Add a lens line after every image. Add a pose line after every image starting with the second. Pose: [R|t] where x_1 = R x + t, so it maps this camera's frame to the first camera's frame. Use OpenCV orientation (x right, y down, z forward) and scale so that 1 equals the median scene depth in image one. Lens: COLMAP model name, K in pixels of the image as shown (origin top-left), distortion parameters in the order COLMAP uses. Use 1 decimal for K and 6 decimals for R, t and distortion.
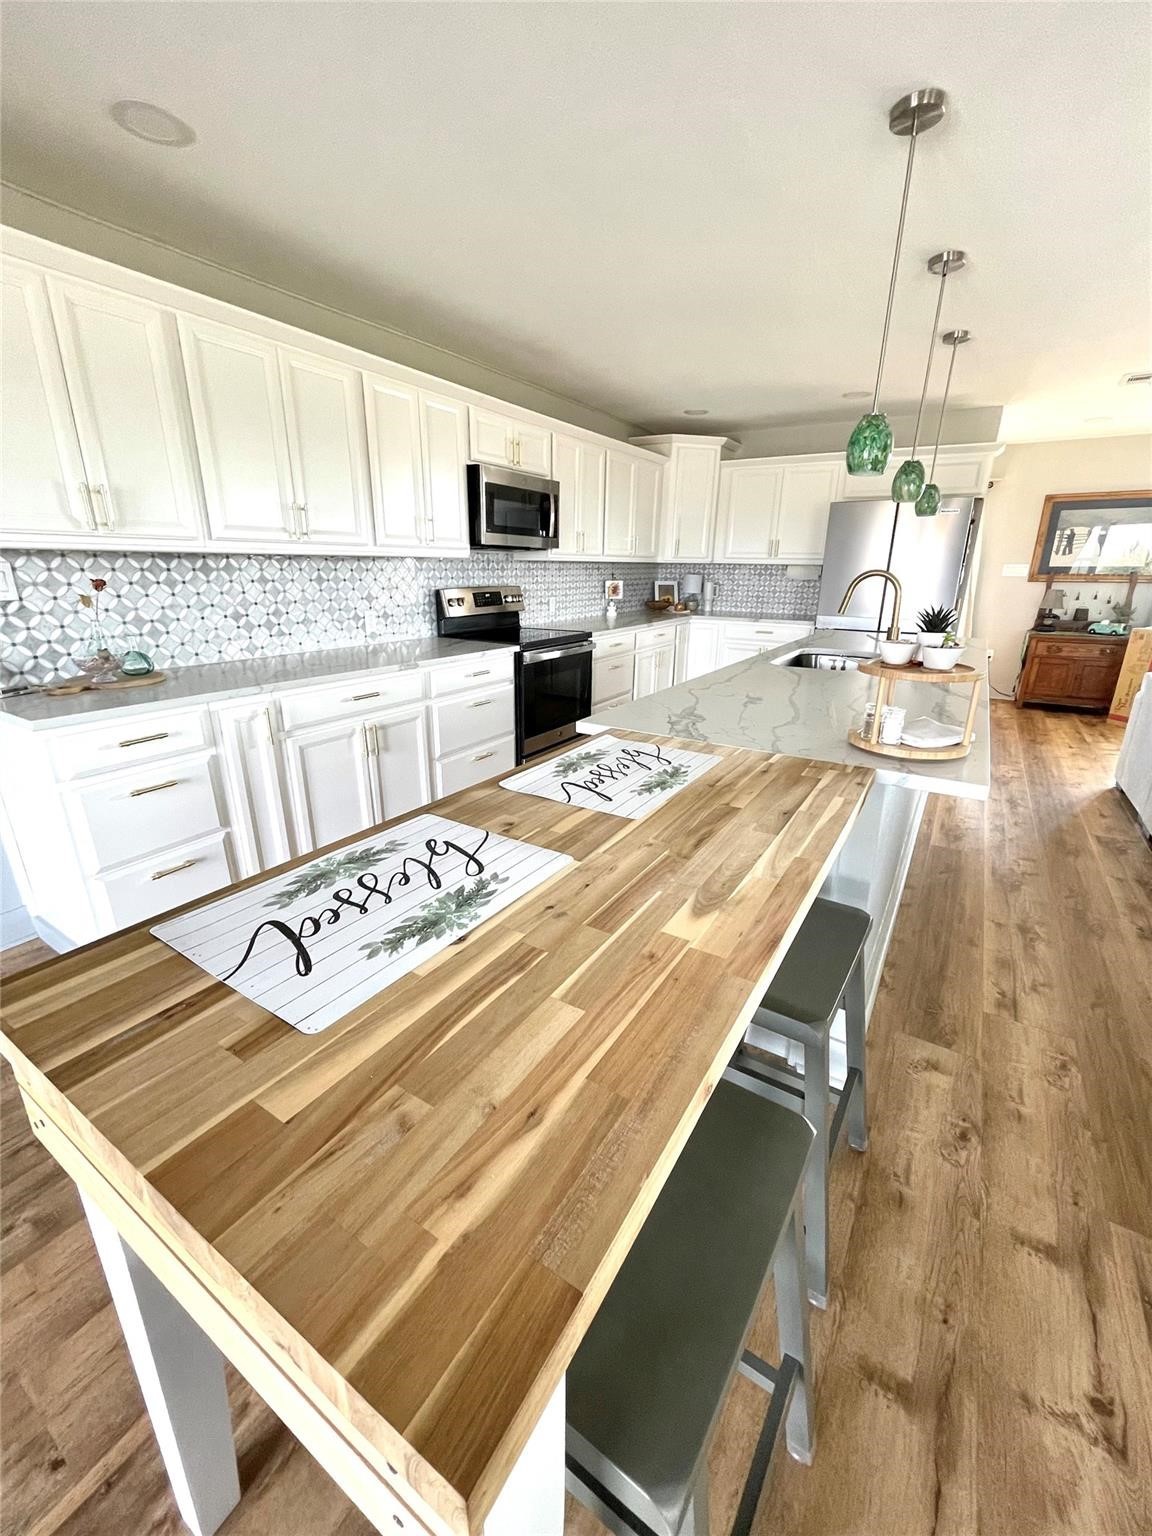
lens RADIAL K [[620.7, 0, 576.8], [0, 620.7, 767.1], [0, 0, 1]] dist [-0.002402, -0.000221]
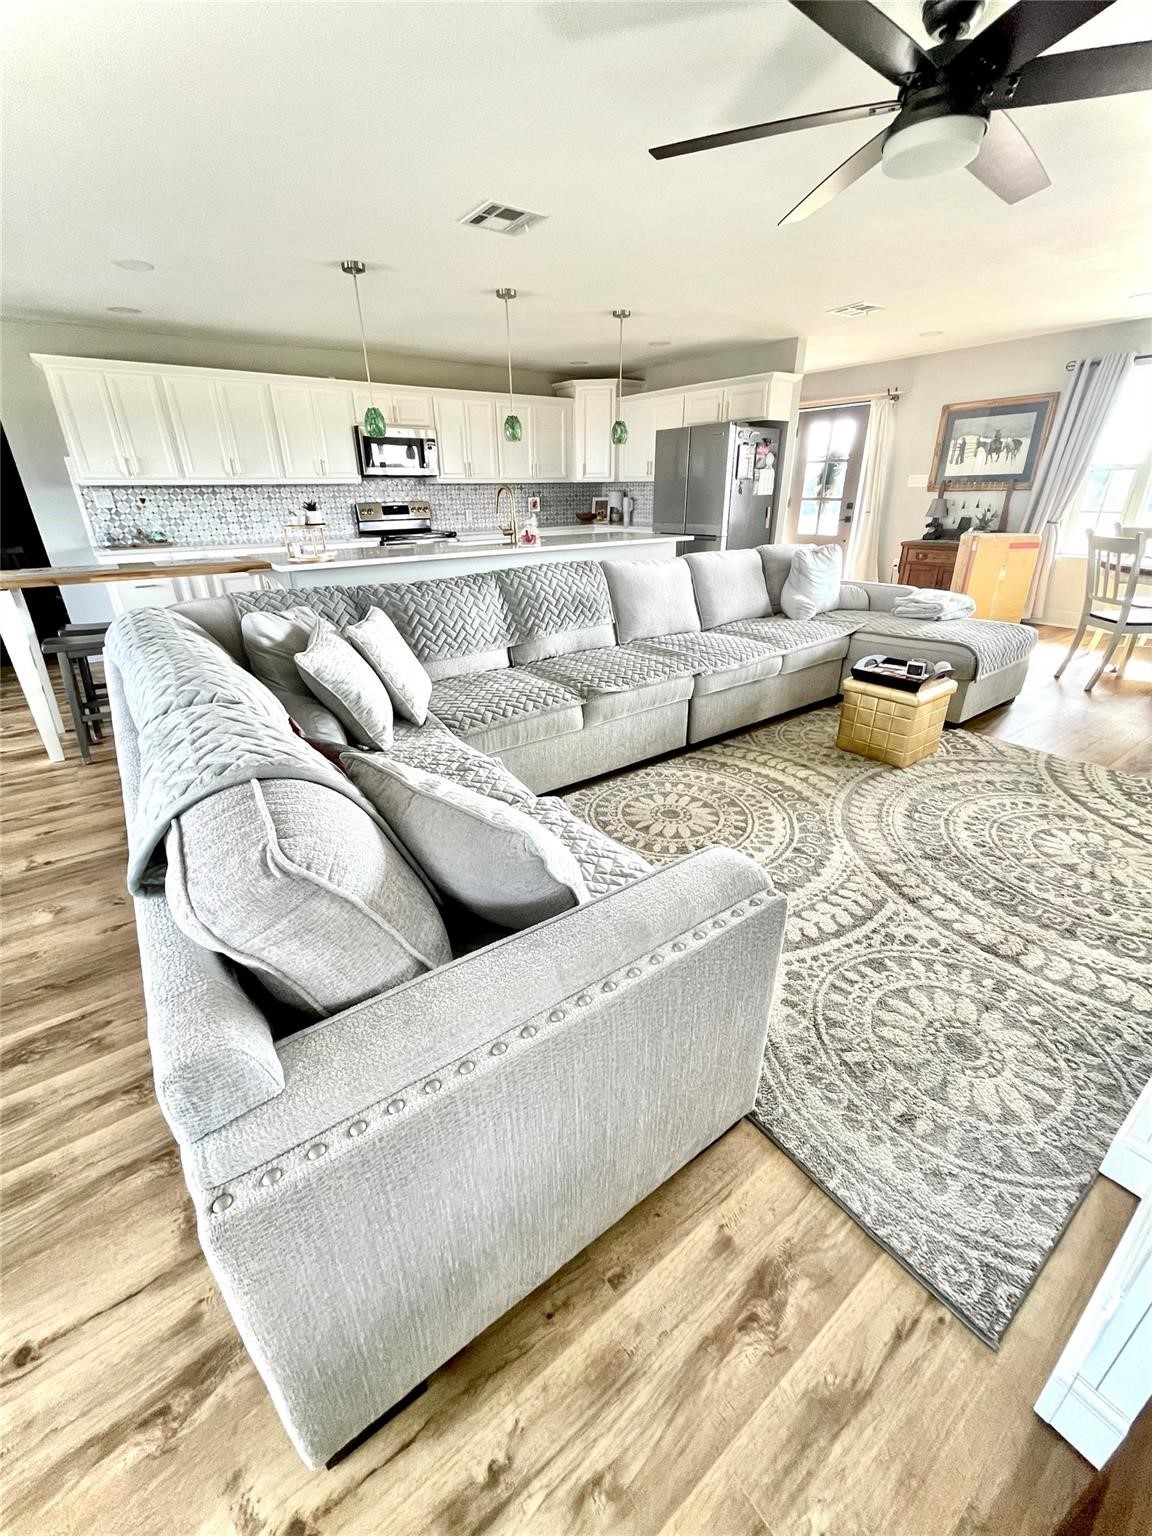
lens RADIAL K [[620.7, 0, 576.1], [0, 620.7, 769.3], [0, 0, 1]] dist [-0.002402, -0.000221]
pose [[0.930887, 0.130376, -0.341249, 0.694766], [-0.092098, 0.987729, 0.126134, 0.107359], [0.353507, -0.085988, 0.931471, -0.282312]]
